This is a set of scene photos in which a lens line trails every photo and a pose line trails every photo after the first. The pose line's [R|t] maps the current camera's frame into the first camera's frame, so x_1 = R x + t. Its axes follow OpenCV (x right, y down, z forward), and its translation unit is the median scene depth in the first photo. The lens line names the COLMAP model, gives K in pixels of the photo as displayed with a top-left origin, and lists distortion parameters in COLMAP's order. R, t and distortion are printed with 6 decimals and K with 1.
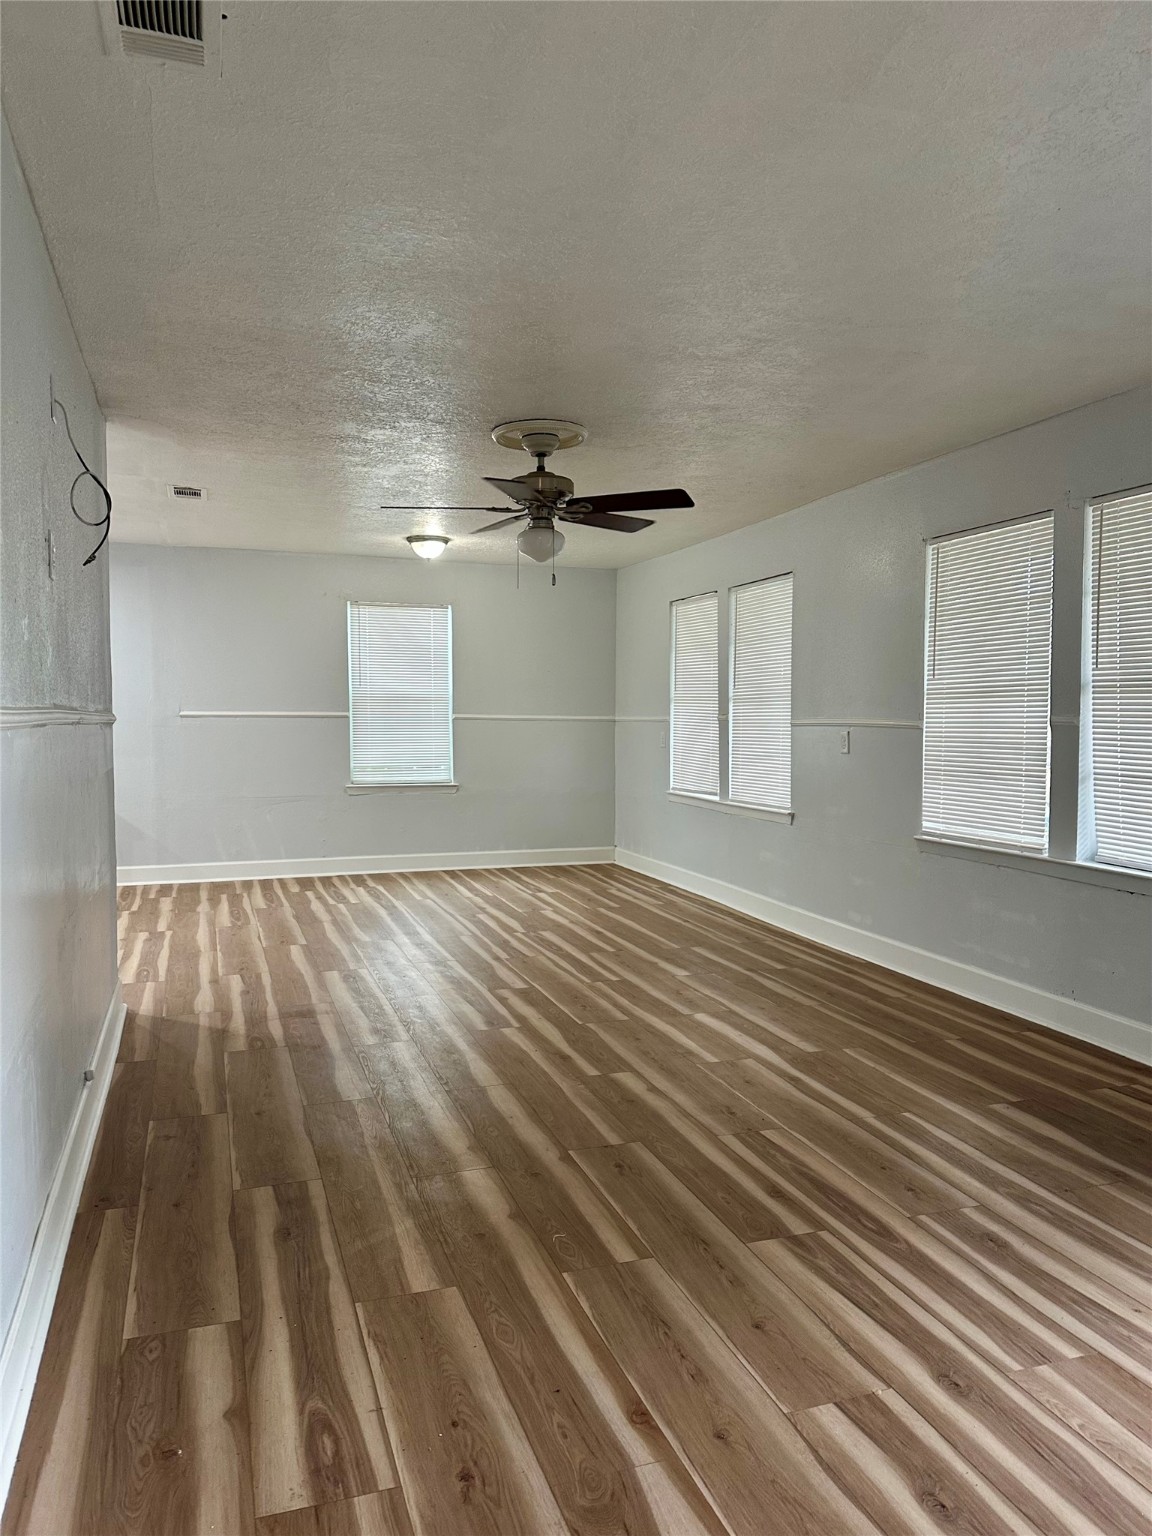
lens RADIAL K [[1094.1, 0, 570.0], [0, 1094.1, 770.1], [0, 0, 1]] dist [0.027173, -0.032687]
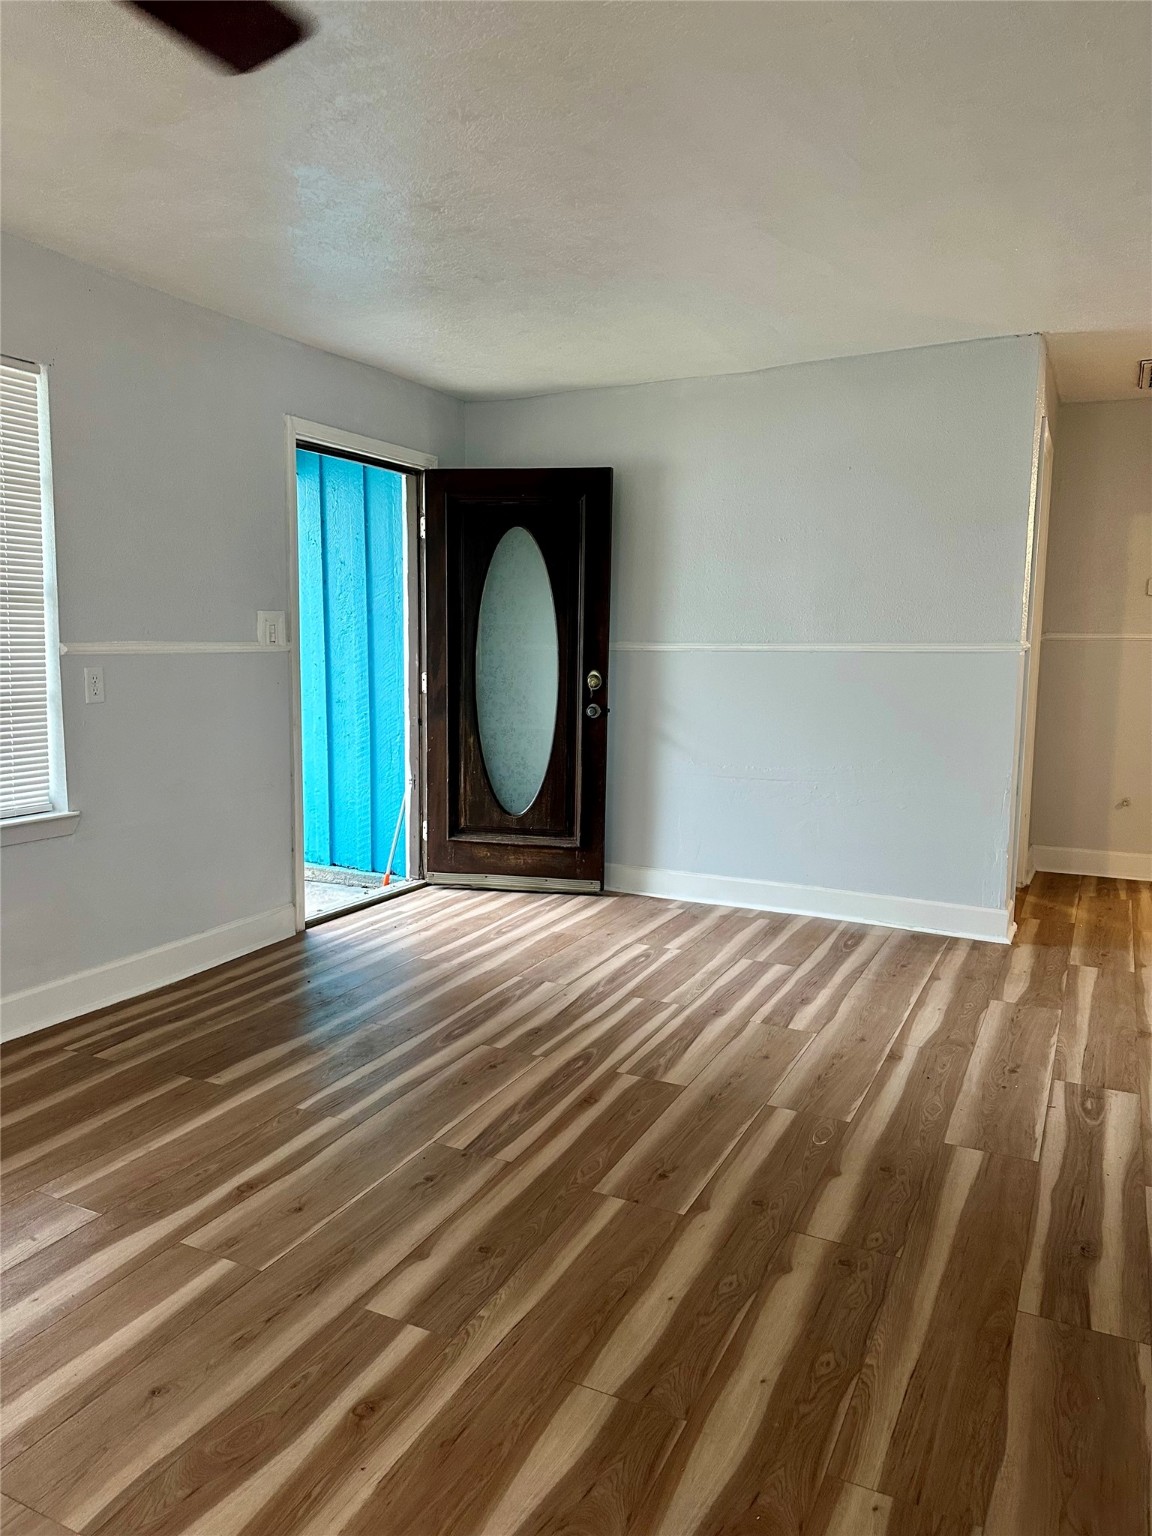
lens RADIAL K [[1094.1, 0, 574.7], [0, 1094.1, 754.2], [0, 0, 1]] dist [0.027173, -0.032687]
pose [[-0.709036, -0.096384, 0.698554, -0.599403], [0.024707, 0.986611, 0.161207, -0.129663], [-0.704739, 0.131561, -0.697162, 2.036346]]
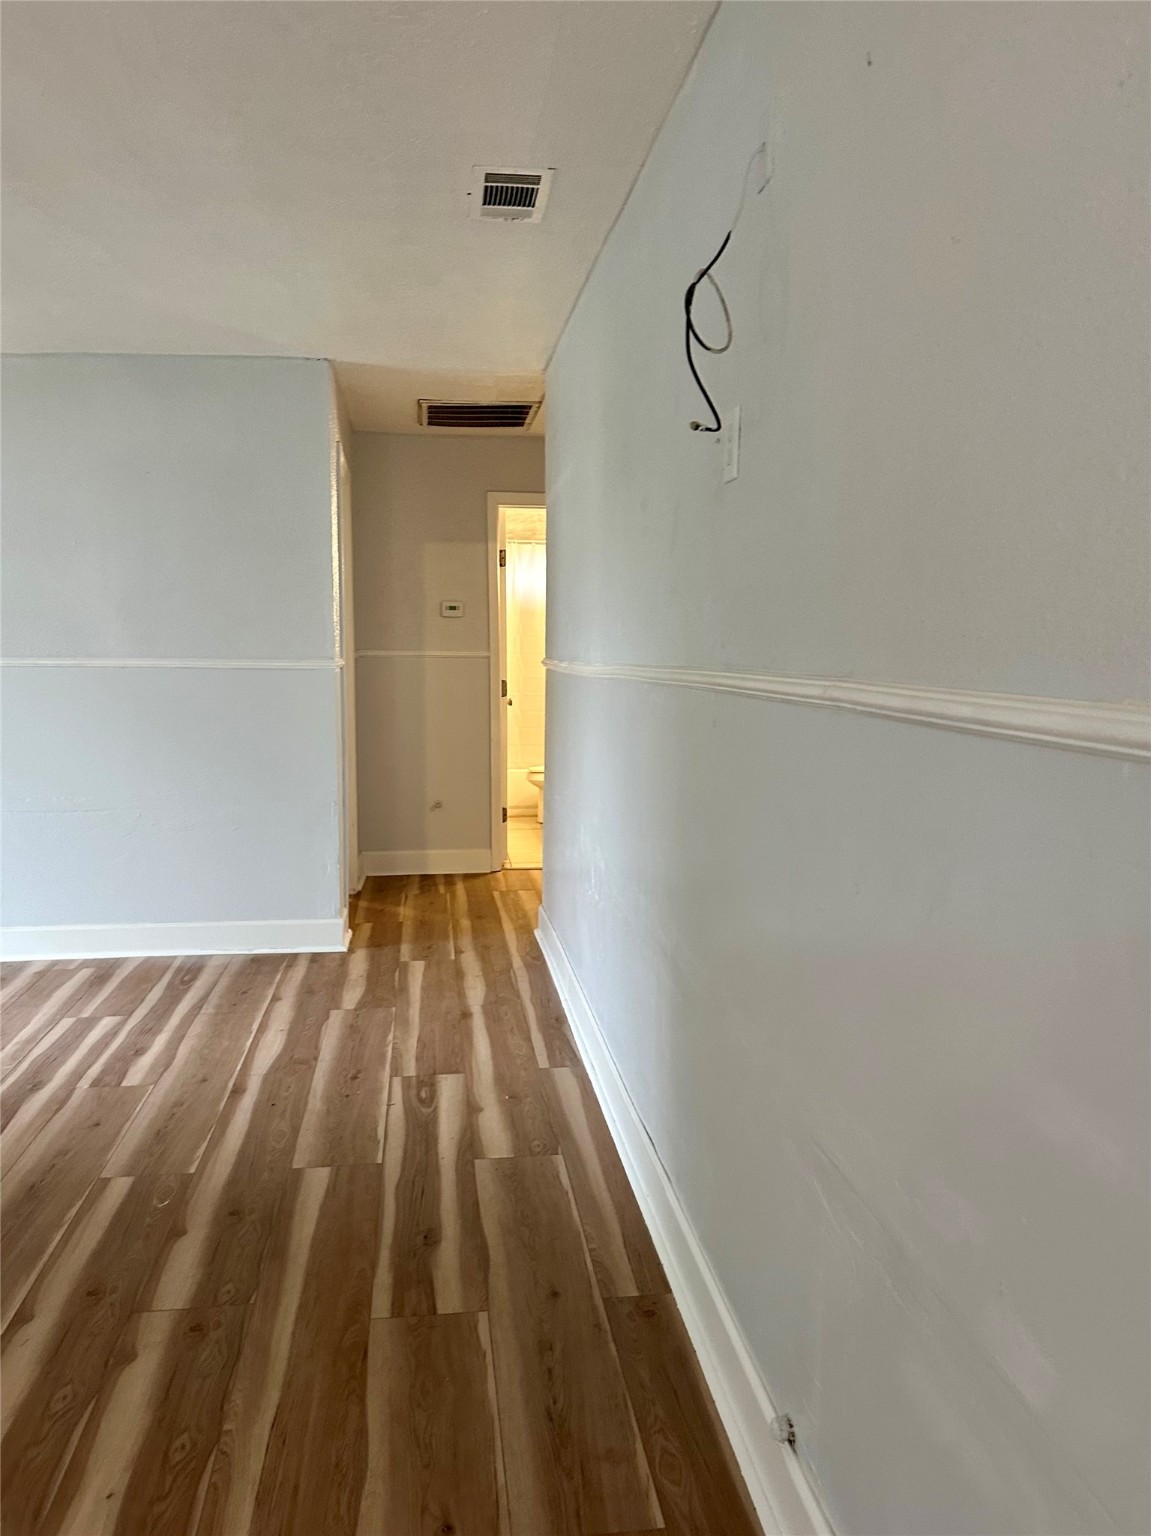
lens RADIAL K [[1094.1, 0, 574.0], [0, 1094.1, 779.1], [0, 0, 1]] dist [0.027173, -0.032687]
pose [[-0.981879, -0.034640, 0.186317, -0.591802], [-0.001569, 0.984606, 0.174784, -0.128032], [-0.189503, 0.171324, -0.966818, 1.988001]]
